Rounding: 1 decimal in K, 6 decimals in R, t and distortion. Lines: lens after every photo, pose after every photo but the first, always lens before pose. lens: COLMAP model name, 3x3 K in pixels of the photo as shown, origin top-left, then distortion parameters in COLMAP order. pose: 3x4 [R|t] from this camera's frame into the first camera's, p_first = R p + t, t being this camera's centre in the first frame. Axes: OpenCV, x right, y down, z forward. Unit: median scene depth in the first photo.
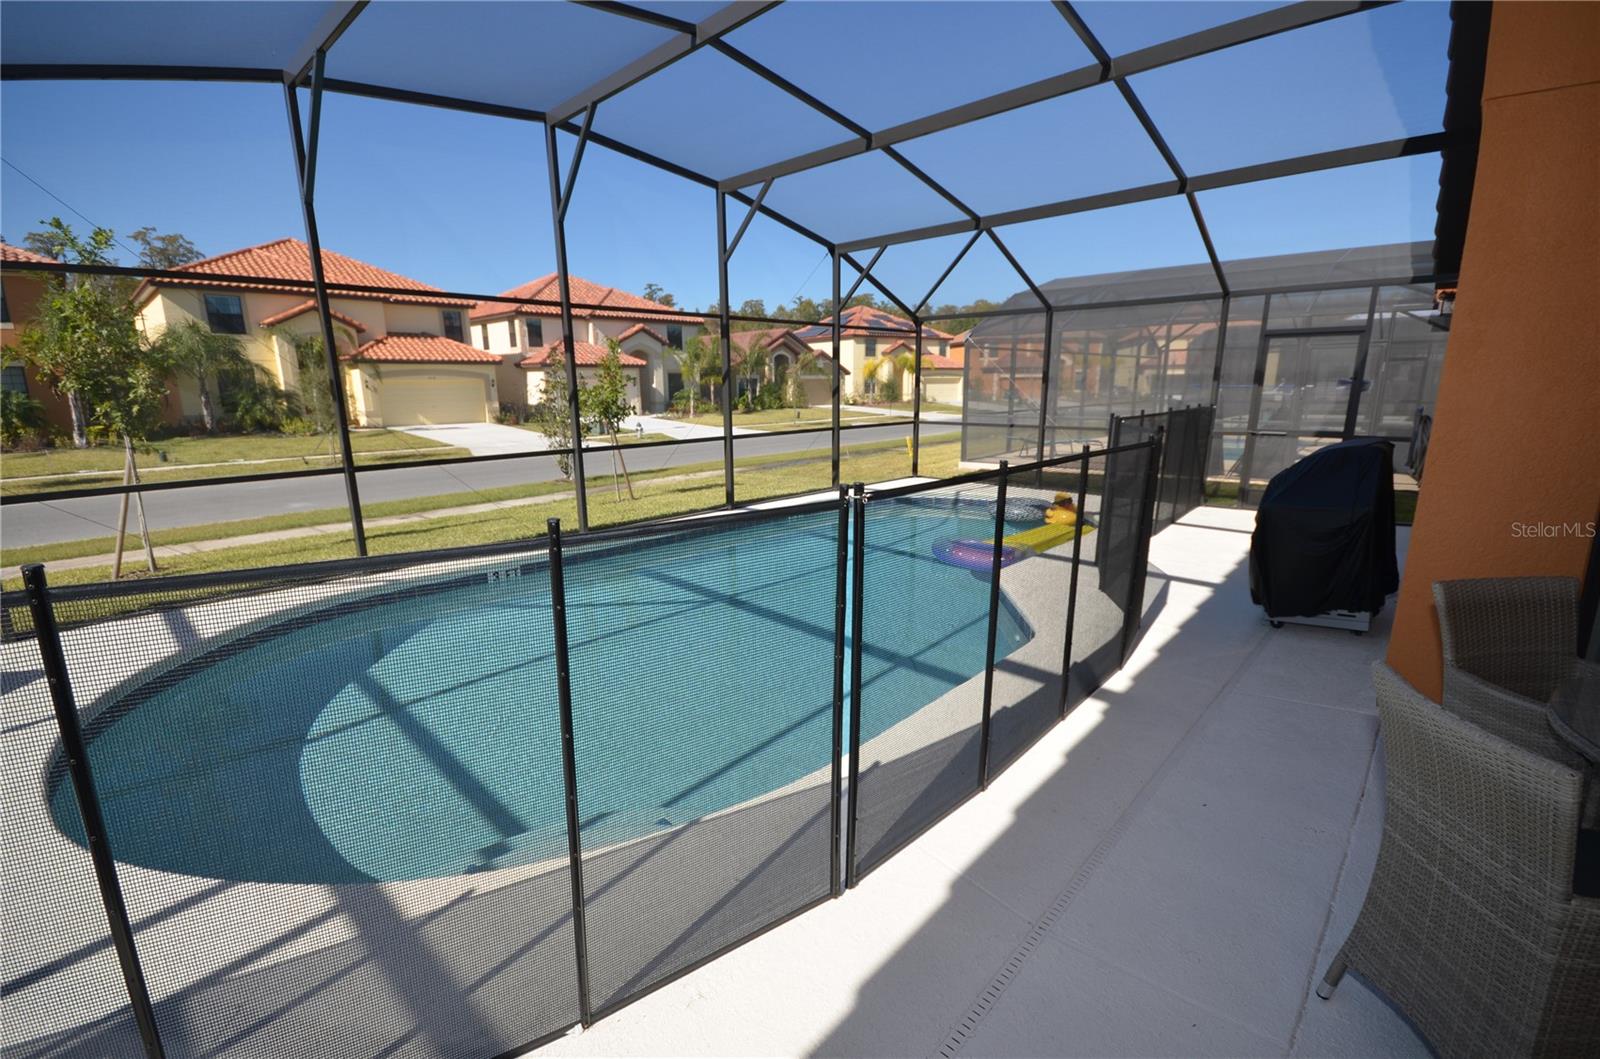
lens RADIAL K [[688.0, 0, 797.1], [0, 688.0, 548.1], [0, 0, 1]] dist [-0.010784, 0.000142]
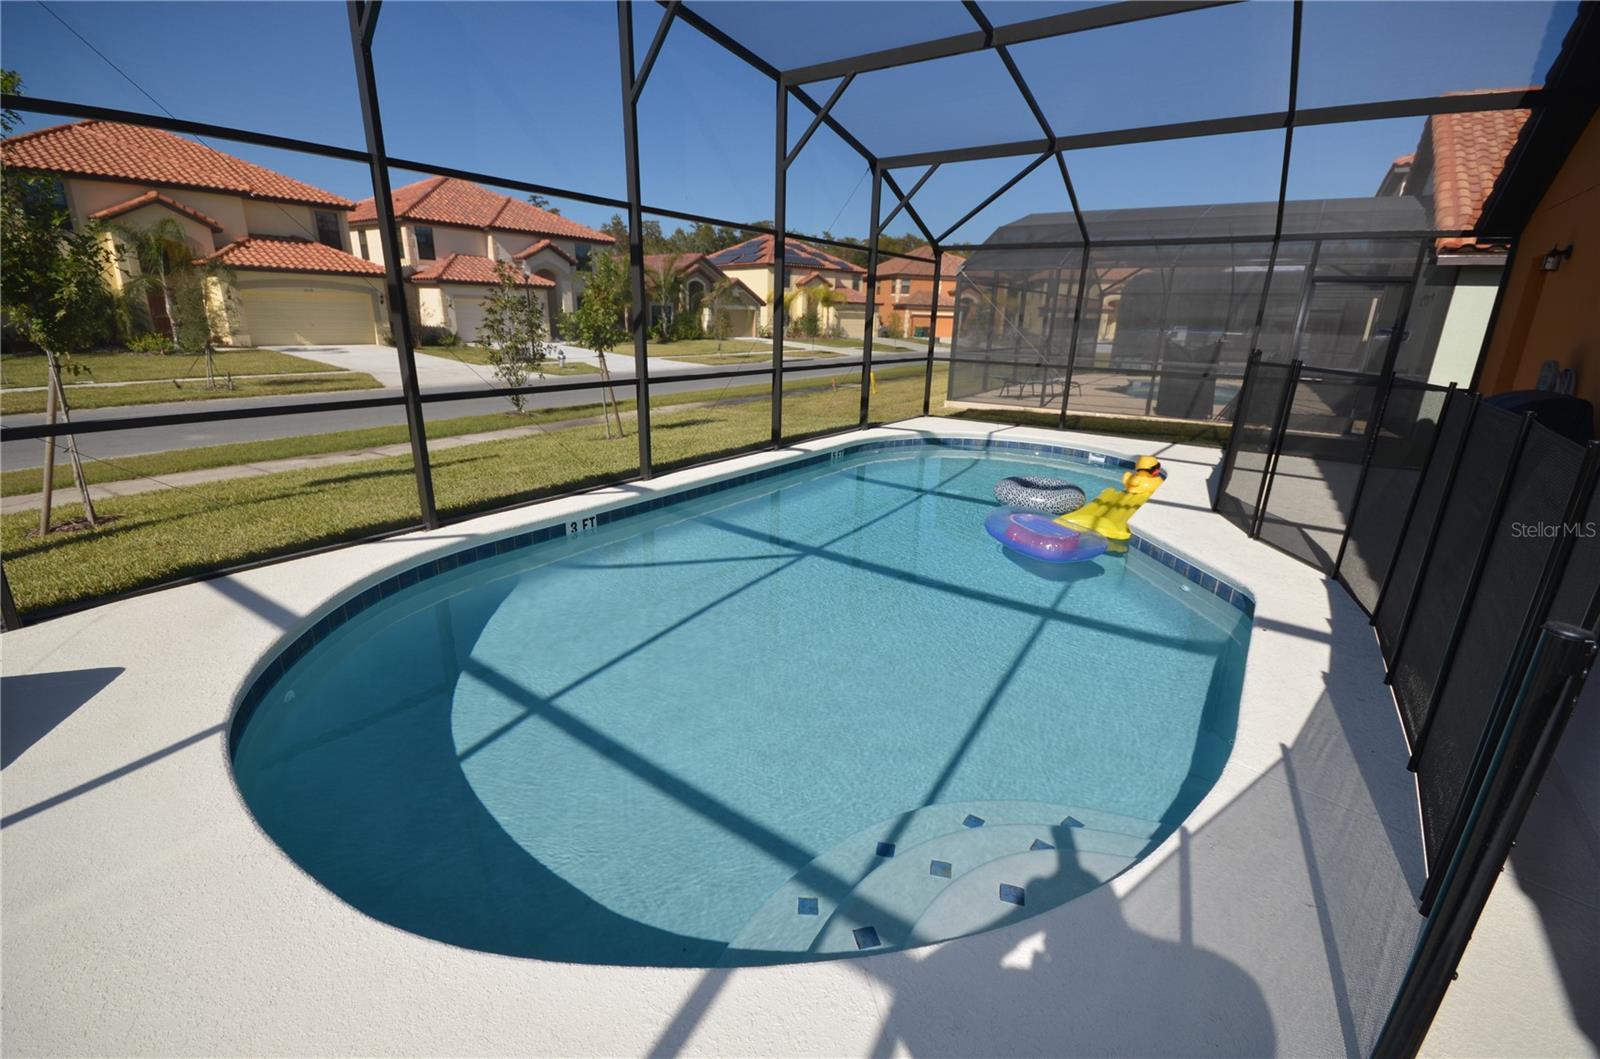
lens RADIAL K [[688.3, 0, 790.2], [0, 688.3, 540.5], [0, 0, 1]] dist [0.008722, -0.014479]
pose [[0.989075, -0.010333, 0.147053, -0.062637], [-0.001592, 0.996734, 0.080744, -0.002712], [-0.147407, -0.080096, 0.985827, 0.021941]]
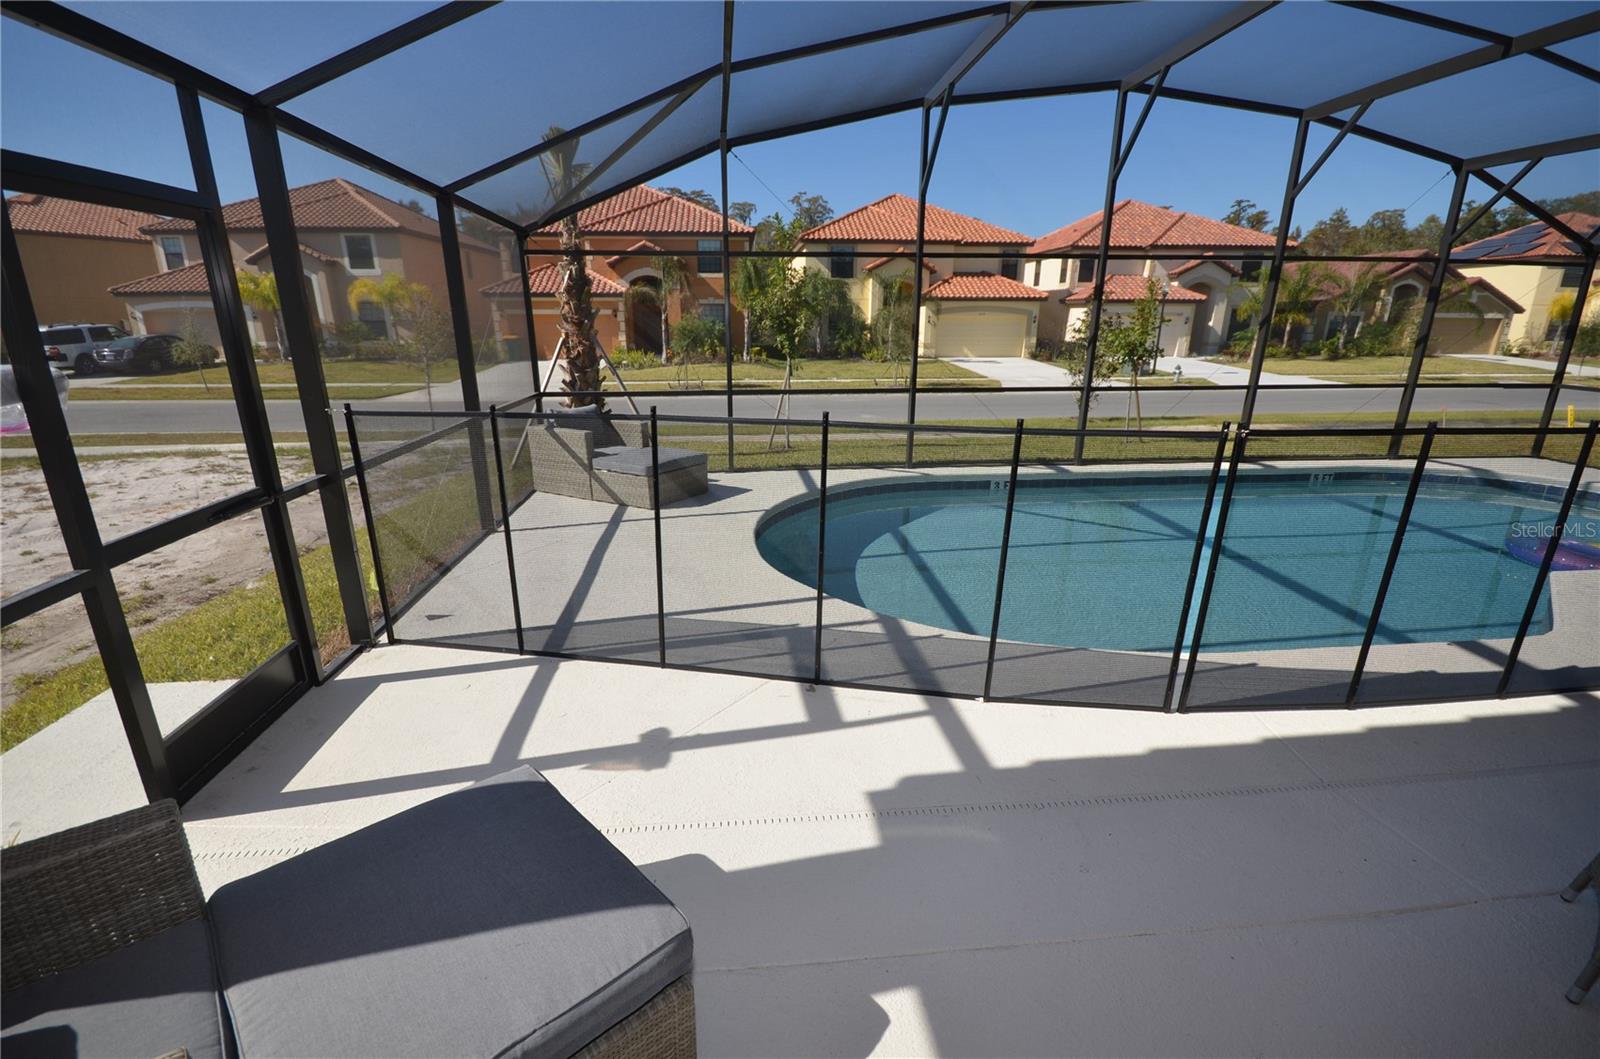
lens RADIAL K [[688.3, 0, 790.2], [0, 688.3, 540.5], [0, 0, 1]] dist [0.008722, -0.014479]
pose [[0.741205, 0.211600, -0.637057, 0.022634], [-0.161816, 0.977354, 0.136359, 0.006512], [0.651484, 0.002016, 0.758660, -0.042318]]
